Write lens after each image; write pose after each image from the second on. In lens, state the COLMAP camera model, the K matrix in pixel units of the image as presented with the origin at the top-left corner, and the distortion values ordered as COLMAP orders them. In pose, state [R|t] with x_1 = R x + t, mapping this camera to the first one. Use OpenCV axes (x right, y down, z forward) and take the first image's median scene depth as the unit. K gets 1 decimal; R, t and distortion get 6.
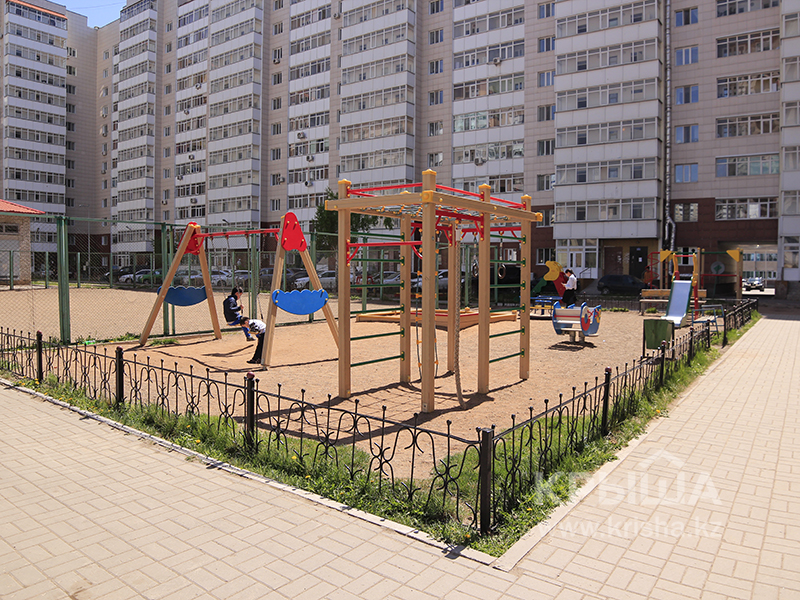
lens RADIAL K [[589.0, 0, 417.3], [0, 589.0, 298.5], [0, 0, 1]] dist [-0.119618, 0.055650]
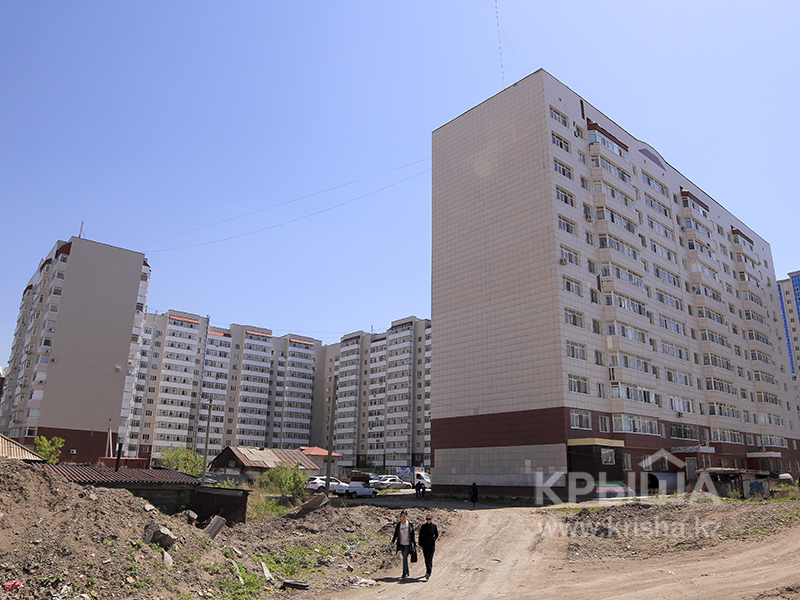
lens RADIAL K [[589.0, 0, 417.3], [0, 589.0, 298.5], [0, 0, 1]] dist [-0.119618, 0.055650]
pose [[0.973910, -0.061752, -0.218371, 0.223106], [-0.015531, 0.941872, -0.335613, 0.045870], [0.226402, 0.330249, 0.916339, -1.001949]]
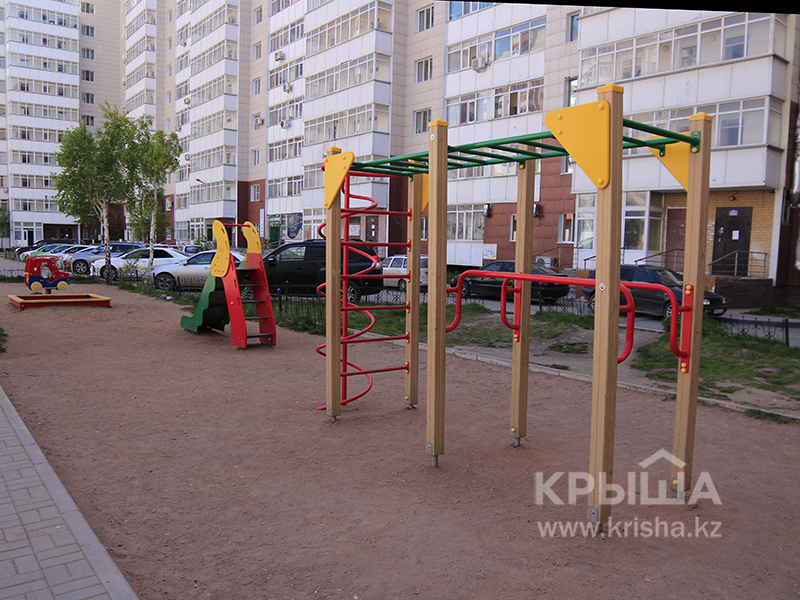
lens RADIAL K [[666.2, 0, 403.2], [0, 666.2, 328.1], [0, 0, 1]] dist [-0.138824, 0.081622]
pose [[0.952435, 0.052880, -0.300119, 0.168122], [-0.032854, 0.996907, 0.071390, -0.011614], [0.302966, -0.058134, 0.951227, 0.239203]]
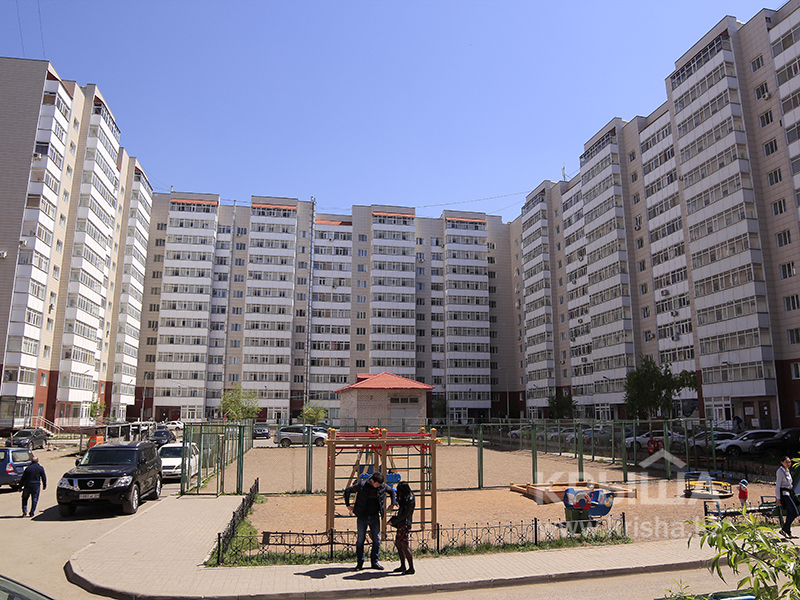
lens RADIAL K [[589.0, 0, 417.3], [0, 589.0, 298.5], [0, 0, 1]] dist [-0.119618, 0.055650]
pose [[0.732107, -0.143439, -0.665917, 0.141546], [-0.022118, 0.972057, -0.233699, -0.014957], [0.680831, 0.185821, 0.708477, -0.033119]]
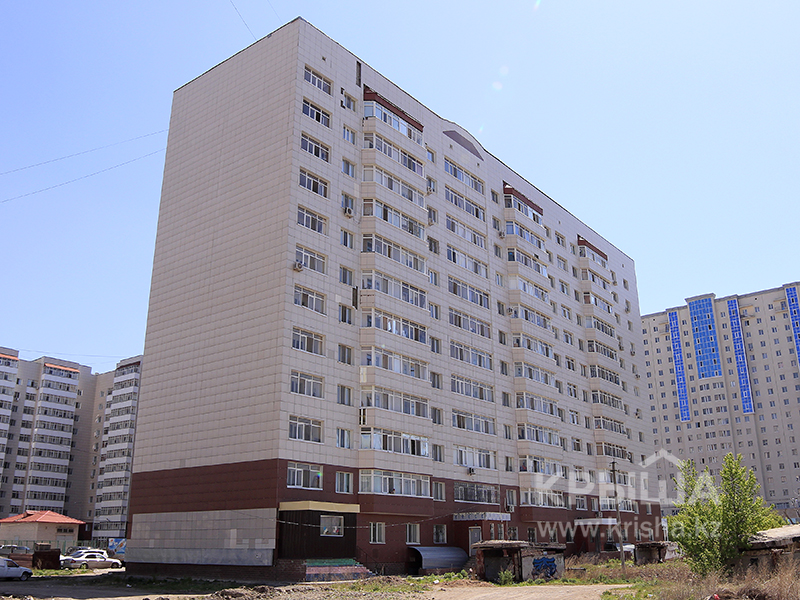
lens RADIAL K [[754.4, 0, 411.9], [0, 754.4, 287.2], [0, 0, 1]] dist [-0.106728, 0.022447]
pose [[0.998990, -0.031717, -0.031835, 0.359820], [0.017462, 0.926728, -0.375326, 0.043157], [0.041407, 0.374391, 0.926346, -0.962371]]
